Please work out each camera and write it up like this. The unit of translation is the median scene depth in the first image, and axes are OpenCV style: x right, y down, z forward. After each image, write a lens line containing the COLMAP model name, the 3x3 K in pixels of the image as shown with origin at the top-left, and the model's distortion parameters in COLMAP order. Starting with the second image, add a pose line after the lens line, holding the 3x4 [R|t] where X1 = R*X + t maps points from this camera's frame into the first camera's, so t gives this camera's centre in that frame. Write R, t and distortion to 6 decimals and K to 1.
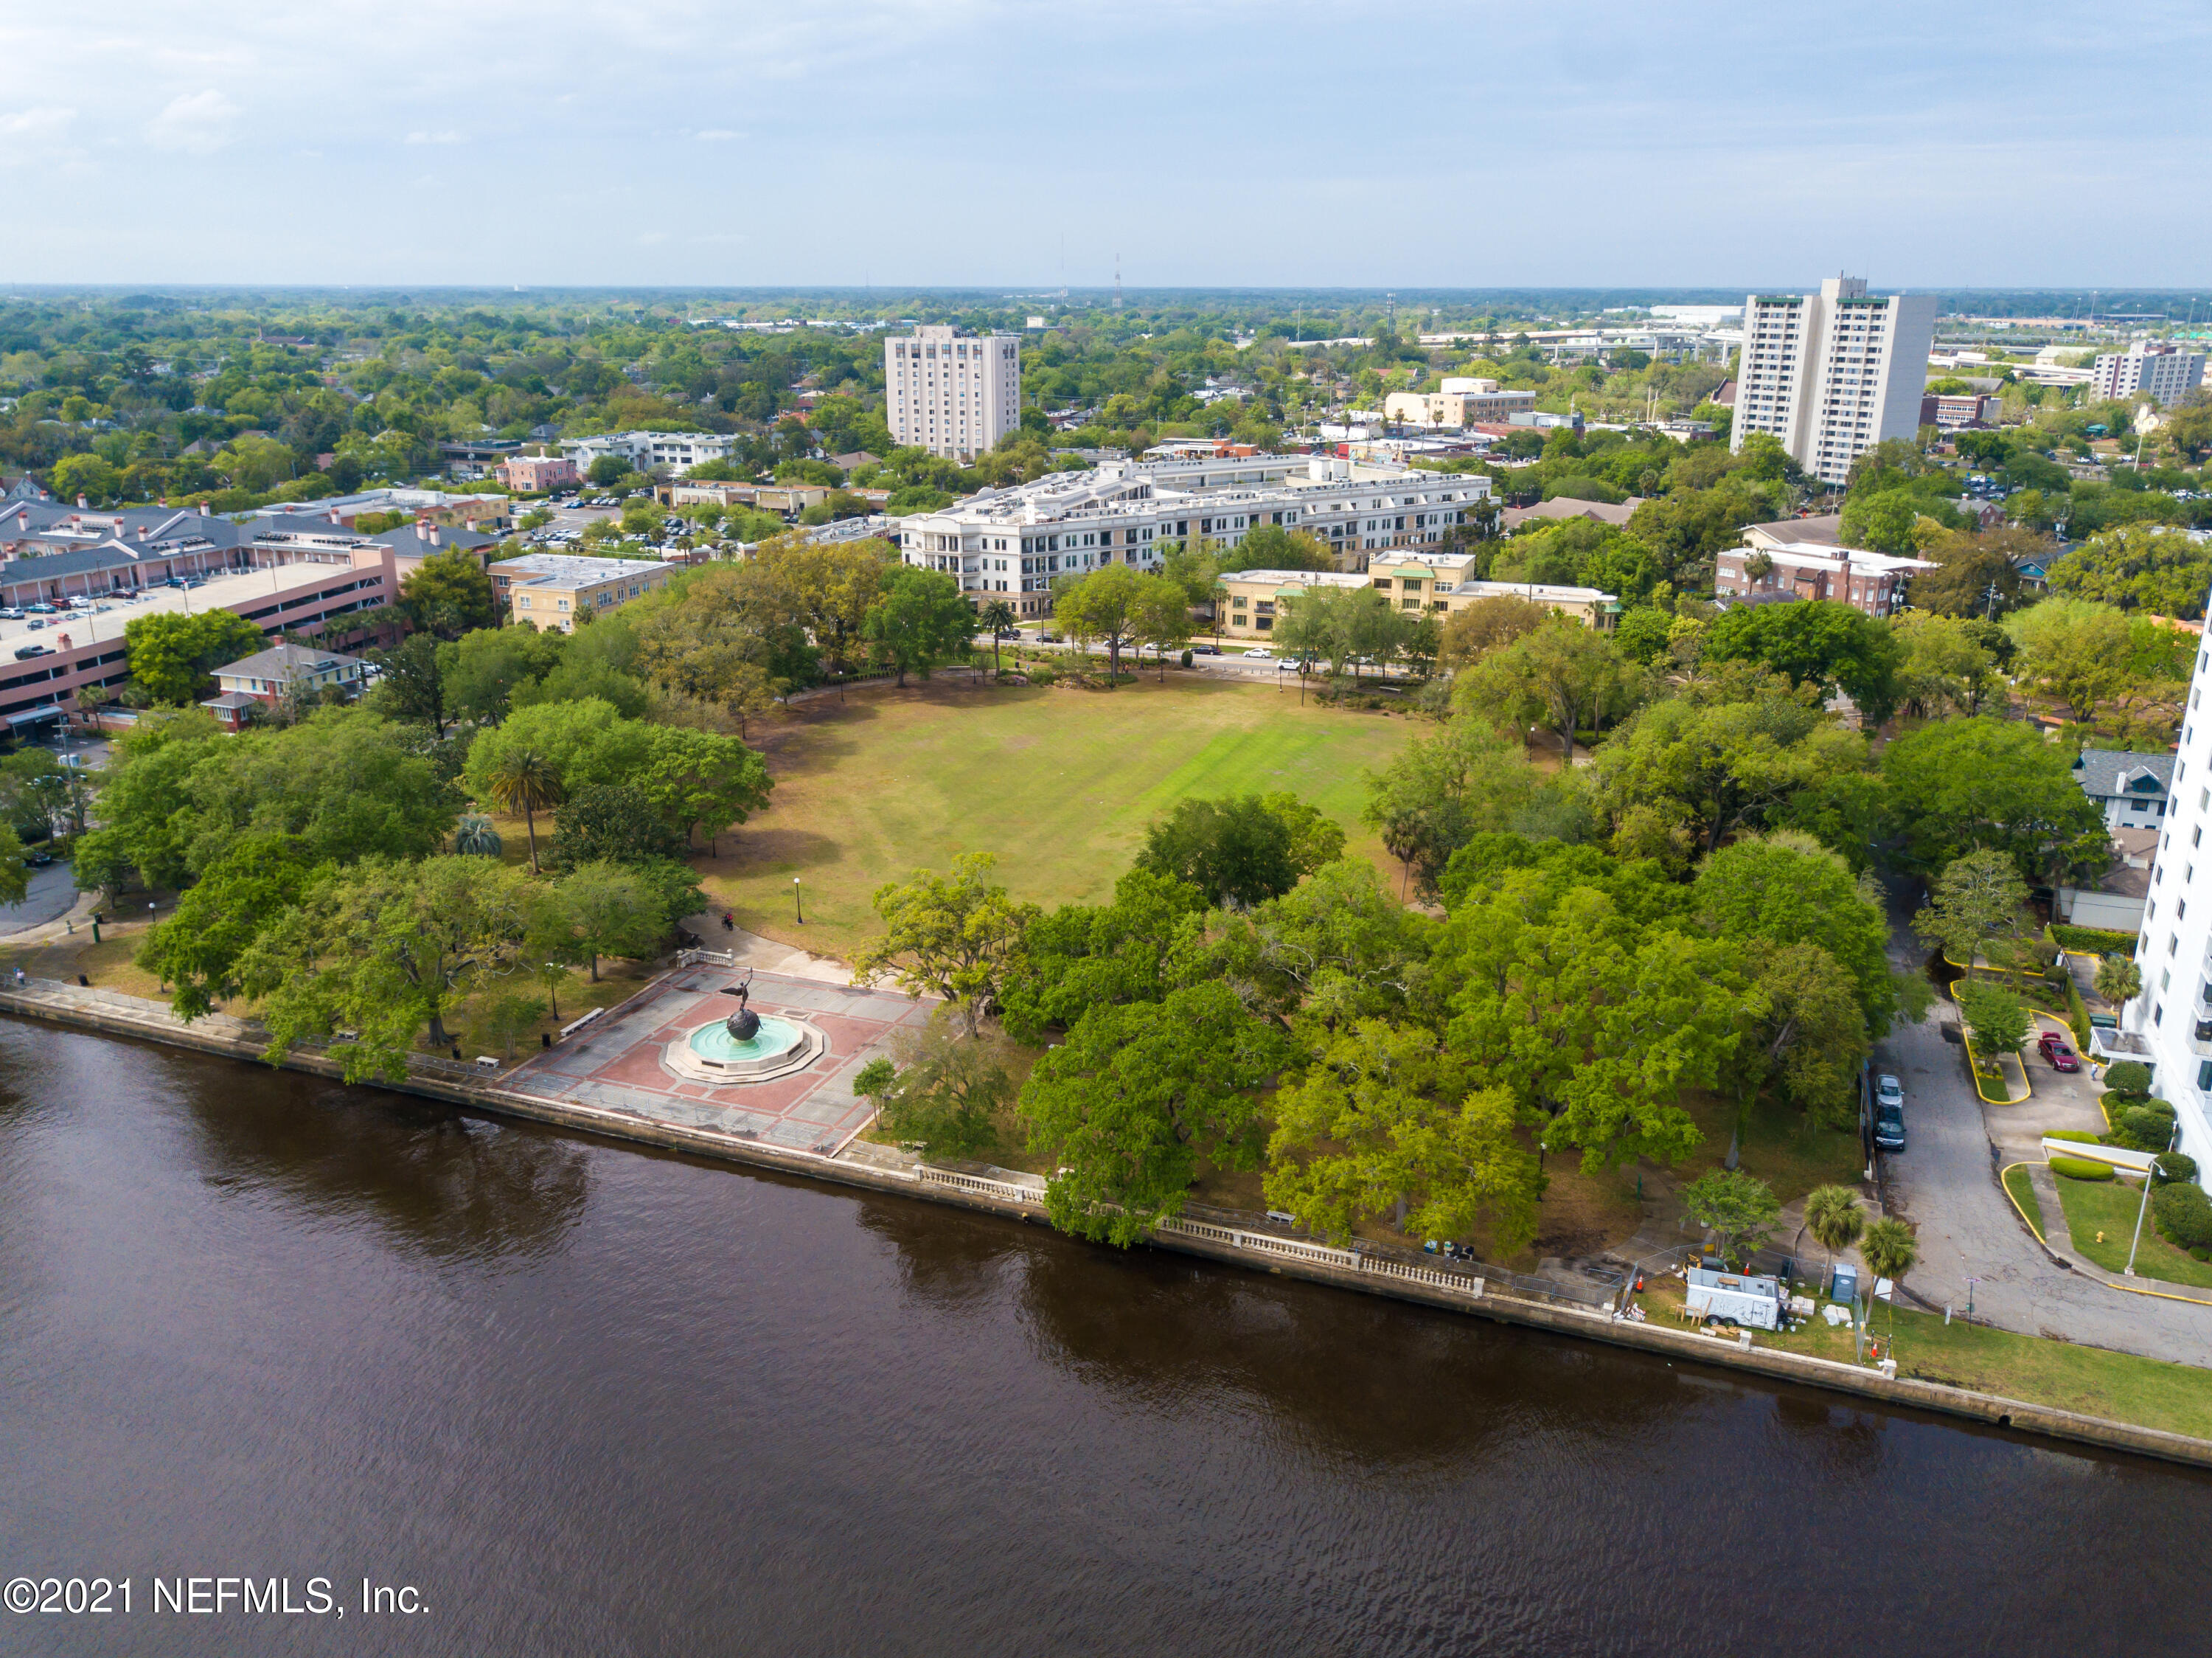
lens RADIAL K [[1680.1, 0, 1118.6], [0, 1680.1, 825.1], [0, 0, 1]] dist [0.036977, -0.032724]
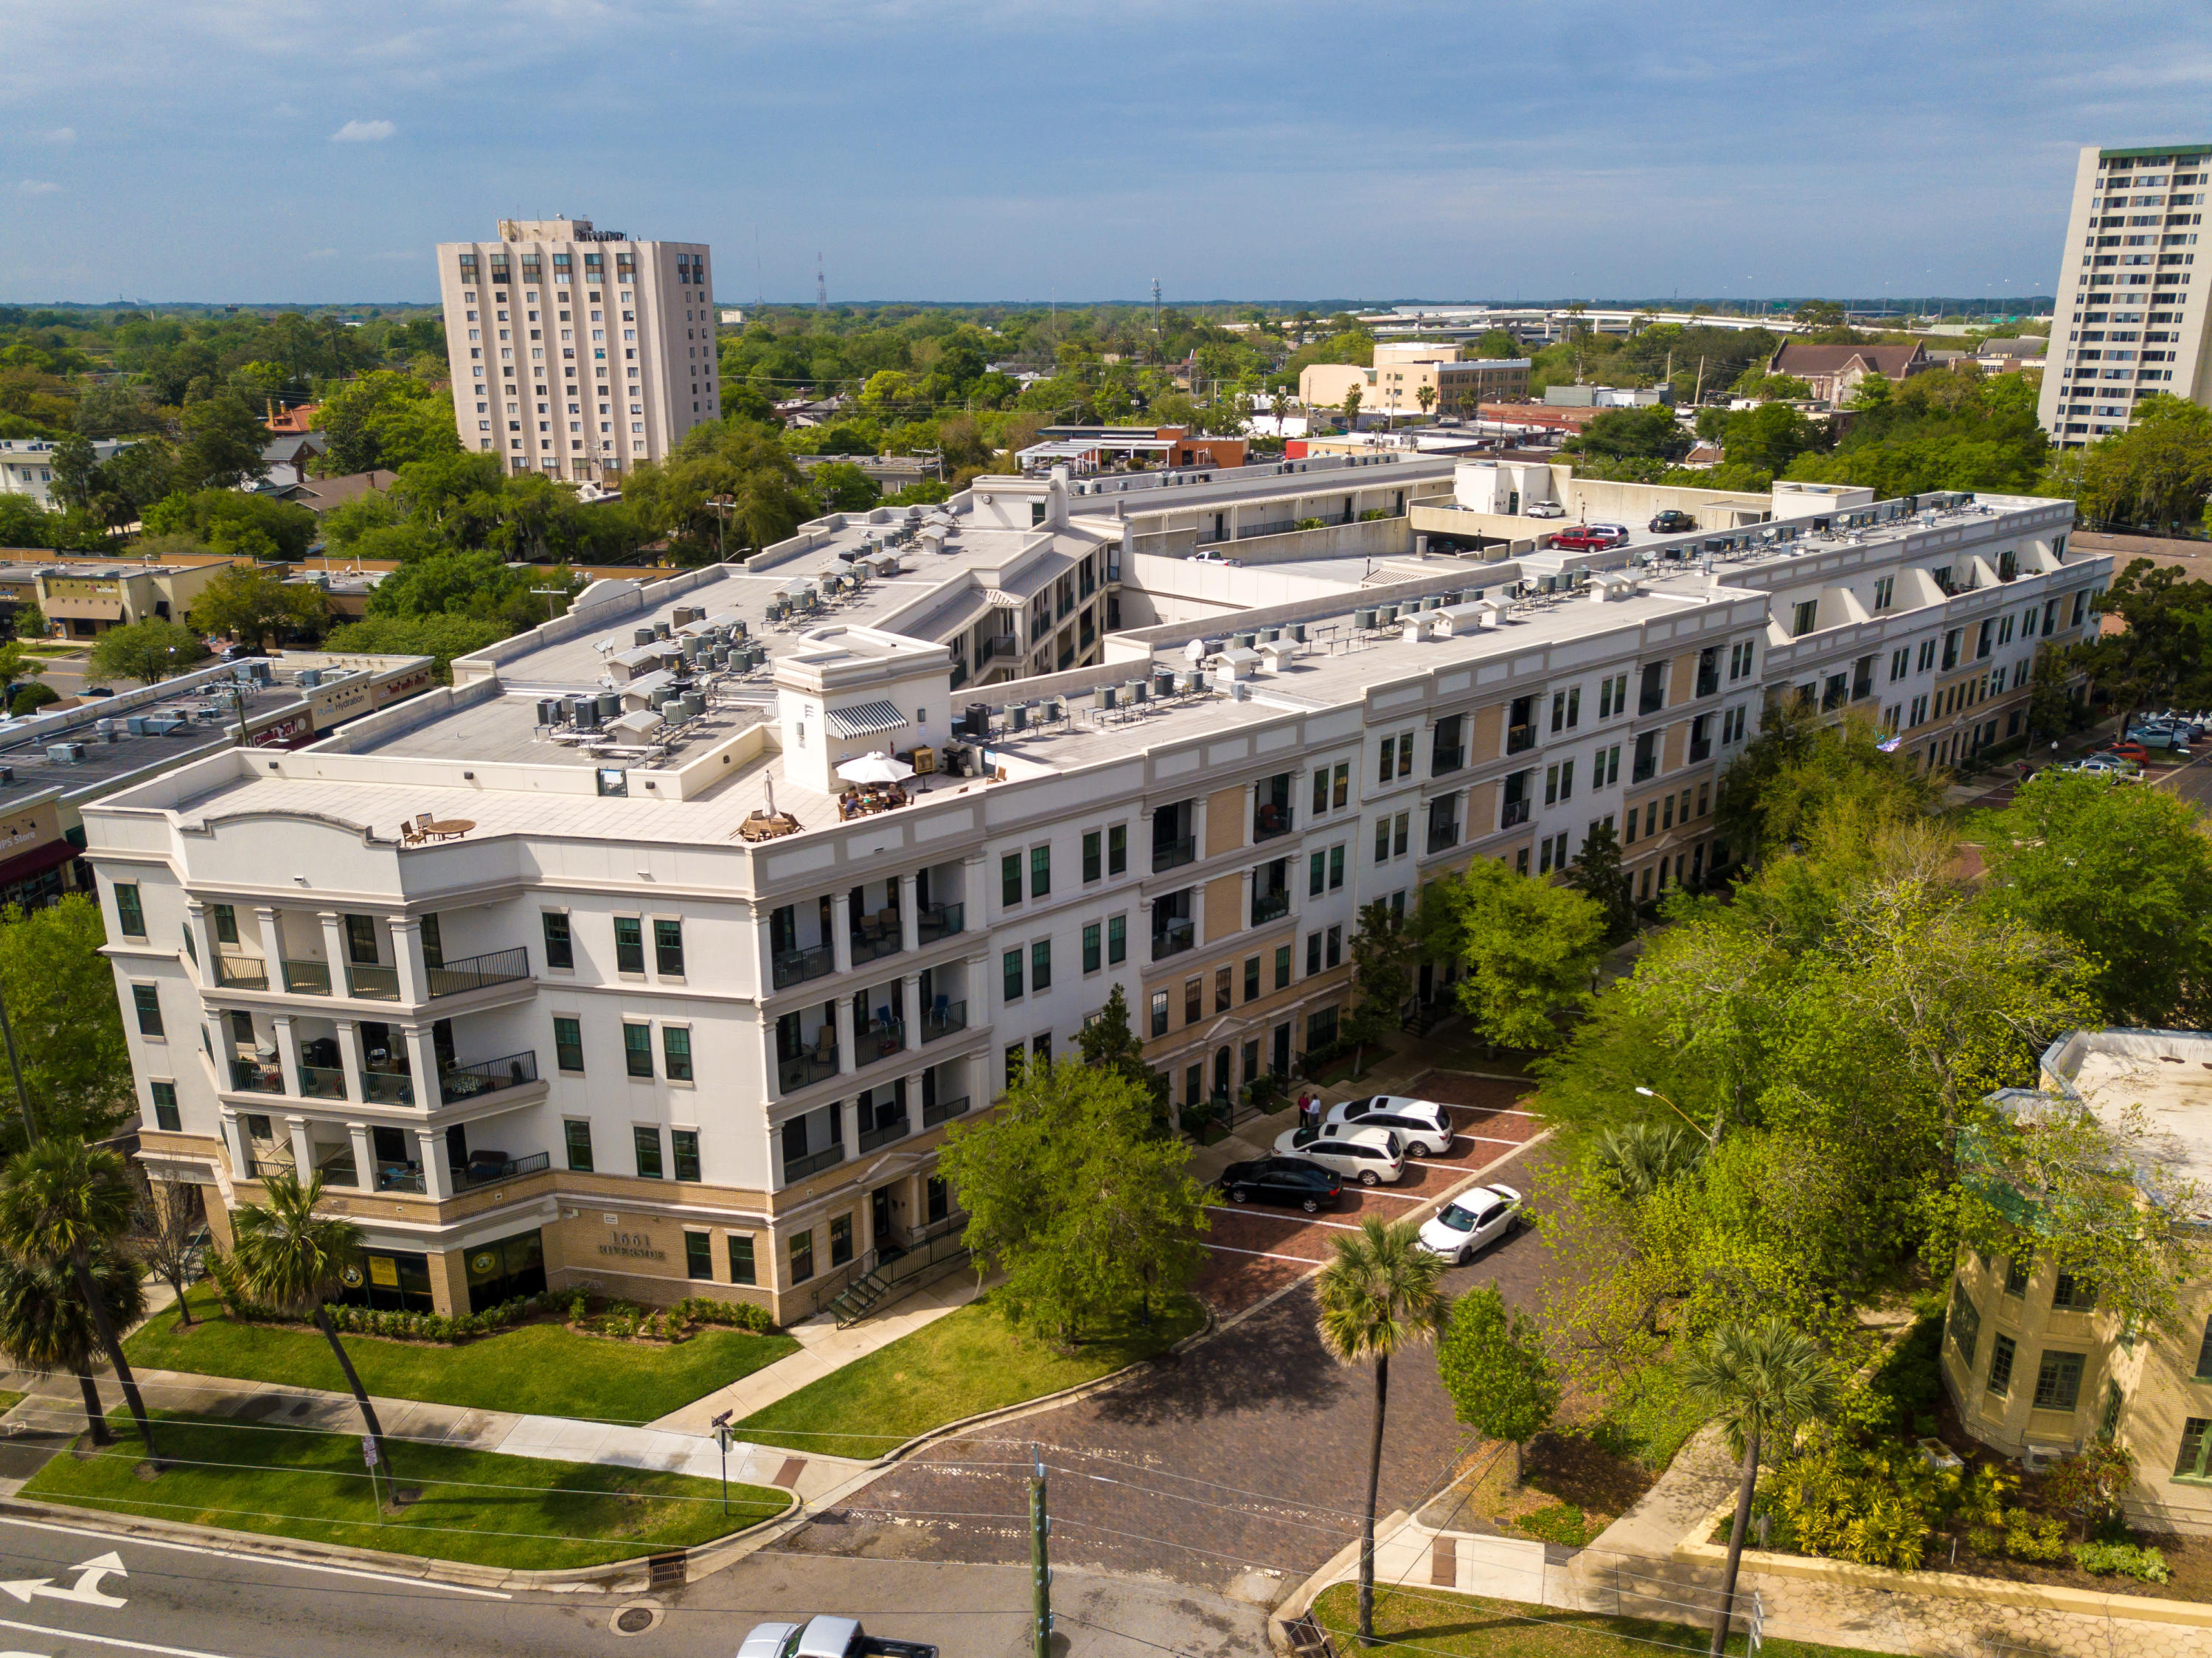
lens RADIAL K [[1678.4, 0, 1088.9], [0, 1678.4, 828.0], [0, 0, 1]] dist [0.014867, -0.005414]
pose [[0.987978, -0.052524, 0.145399, -0.038008], [0.053688, 0.998549, -0.004089, -0.135095], [-0.144973, 0.011846, 0.989365, 0.626536]]
